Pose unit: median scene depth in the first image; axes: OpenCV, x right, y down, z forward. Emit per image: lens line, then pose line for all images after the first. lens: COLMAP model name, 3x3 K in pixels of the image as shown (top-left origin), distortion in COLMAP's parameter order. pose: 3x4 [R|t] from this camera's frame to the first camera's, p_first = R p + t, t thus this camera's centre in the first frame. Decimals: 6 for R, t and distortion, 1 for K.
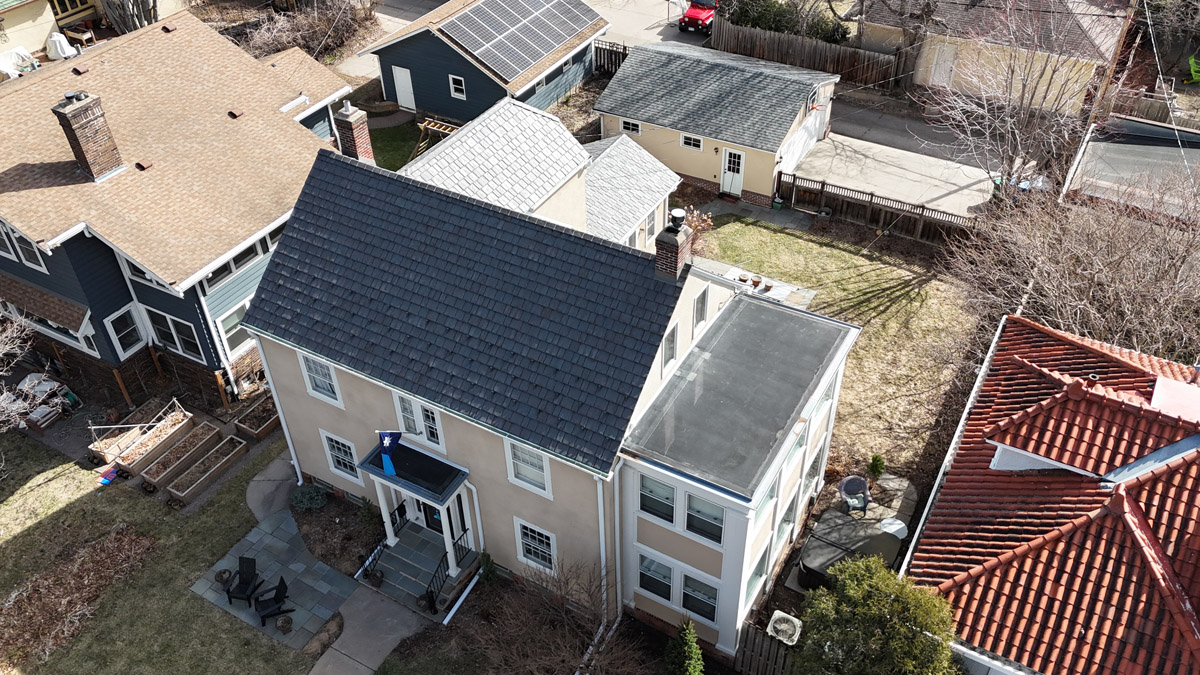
lens RADIAL K [[981.6, 0, 604.0], [0, 981.6, 332.2], [0, 0, 1]] dist [0.089217, -0.095139]
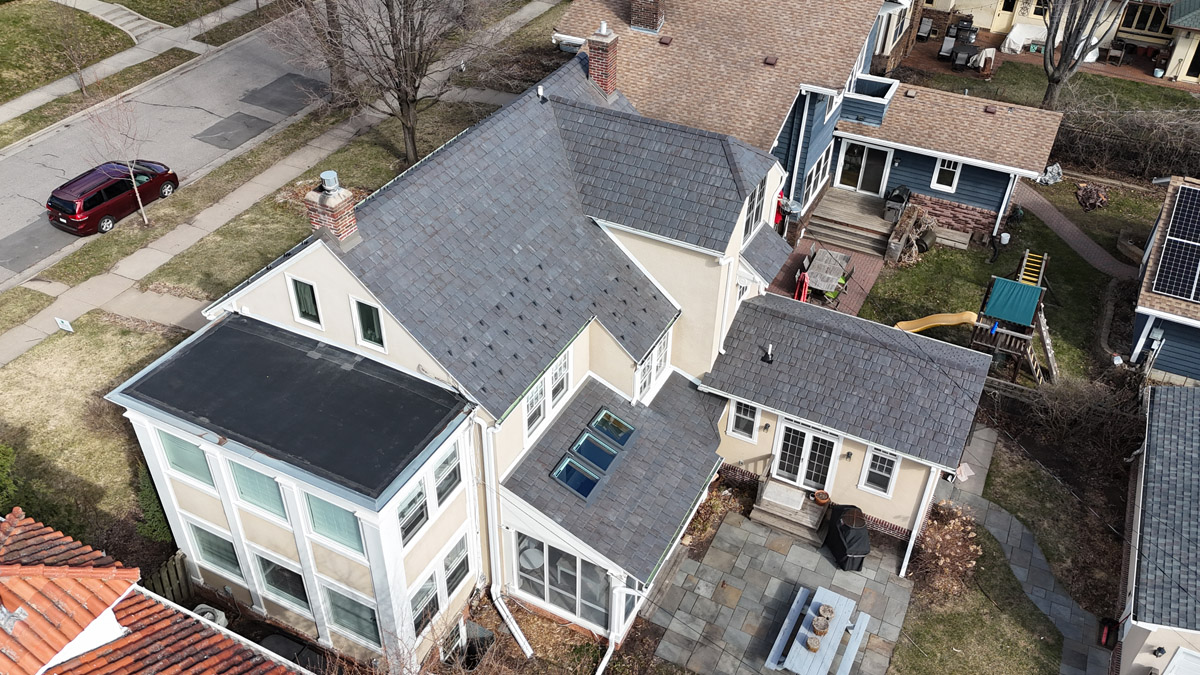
lens RADIAL K [[981.6, 0, 600.7], [0, 981.6, 331.1], [0, 0, 1]] dist [0.089217, -0.095139]
pose [[0.046350, 0.622031, -0.781620, 0.649395], [-0.652834, 0.611103, 0.447617, -0.443874], [0.756082, 0.489521, 0.434407, 0.654024]]
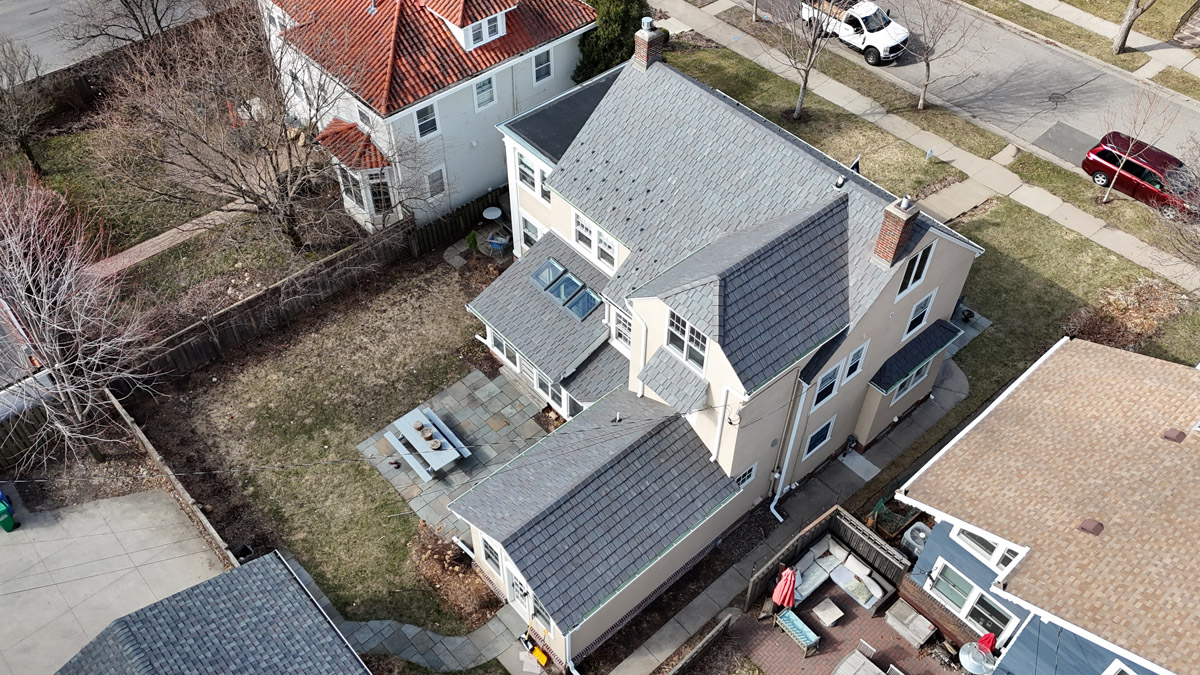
lens RADIAL K [[981.6, 0, 597.2], [0, 981.6, 329.2], [0, 0, 1]] dist [0.089217, -0.095139]
pose [[-0.946276, -0.233259, 0.223945, -0.200153], [0.209982, 0.083397, 0.974142, -1.087563], [-0.245903, 0.968832, -0.029936, 1.112283]]
